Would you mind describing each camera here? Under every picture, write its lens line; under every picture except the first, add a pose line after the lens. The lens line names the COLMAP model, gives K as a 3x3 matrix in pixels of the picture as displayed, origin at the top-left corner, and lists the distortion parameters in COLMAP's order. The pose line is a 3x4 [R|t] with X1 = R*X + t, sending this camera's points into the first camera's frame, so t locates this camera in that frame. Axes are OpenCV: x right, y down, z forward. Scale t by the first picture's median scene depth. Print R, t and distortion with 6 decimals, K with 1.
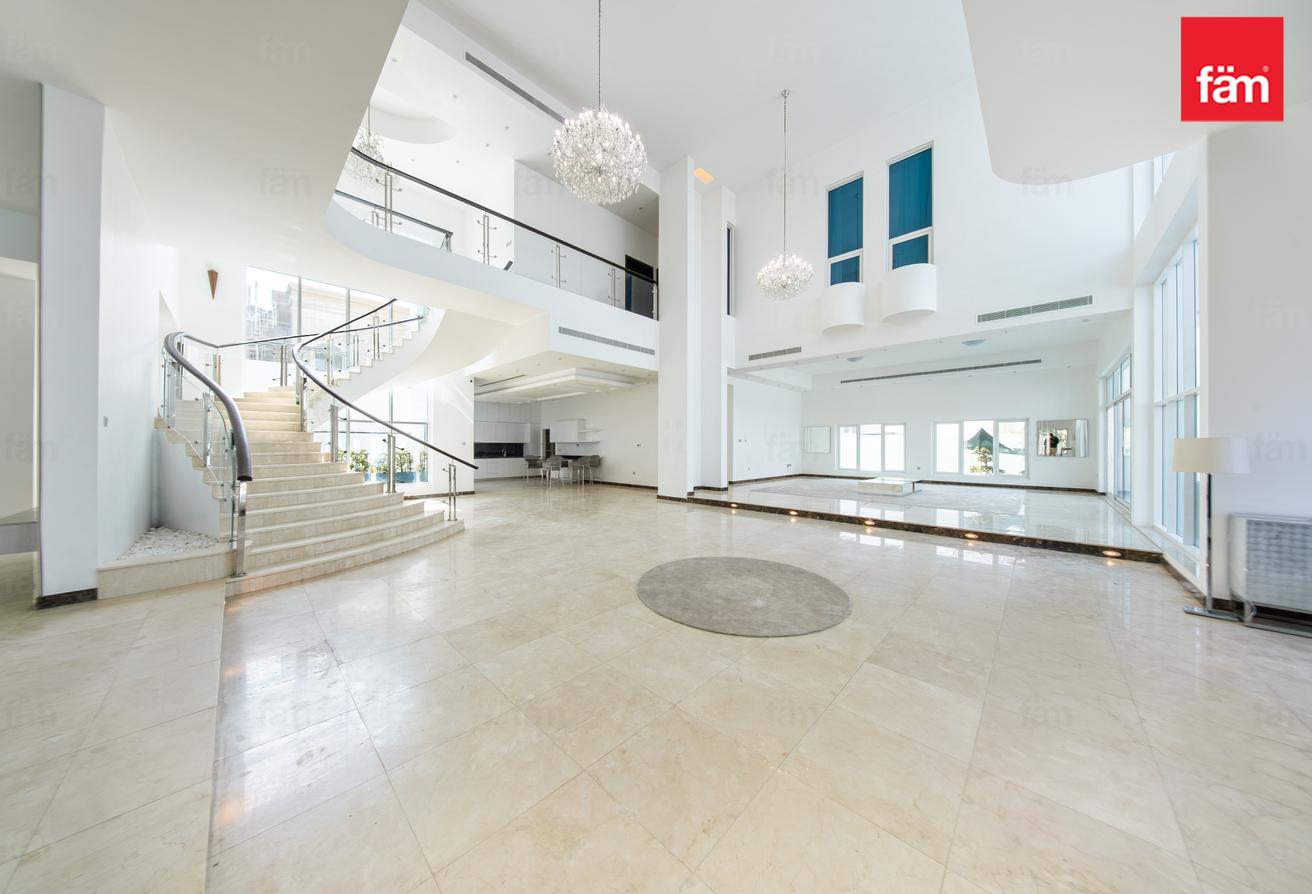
lens RADIAL K [[406.7, 0, 647.3], [0, 406.7, 442.0], [0, 0, 1]] dist [0.011701, -0.006337]
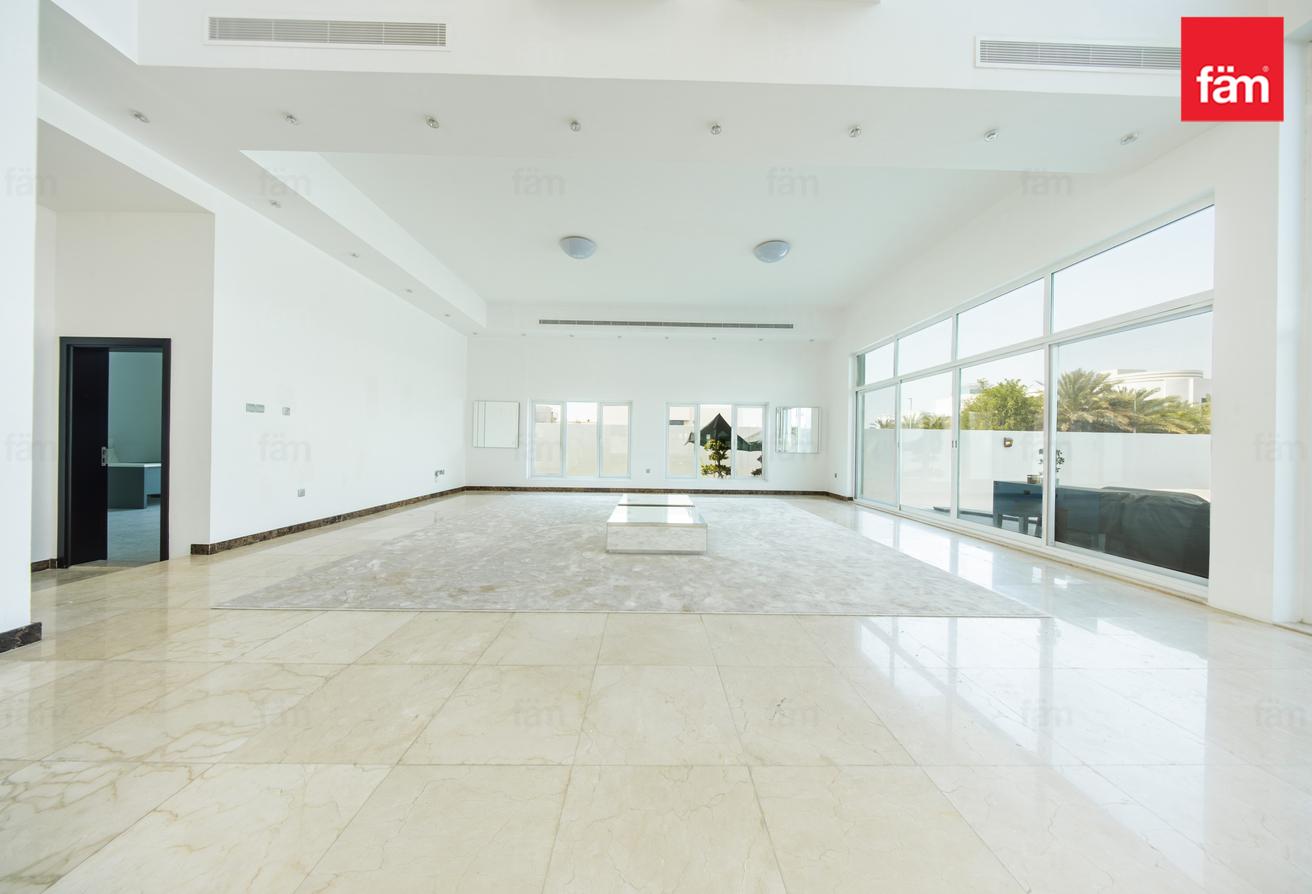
lens RADIAL K [[387.4, 0, 656.0], [0, 387.4, 447.0], [0, 0, 1]] dist [0.000142, -0.000052]
pose [[0.698465, 0.004119, 0.715632, 0.281660], [-0.019855, 0.999710, 0.013625, 0.020641], [-0.715368, -0.023726, 0.698345, 0.692837]]
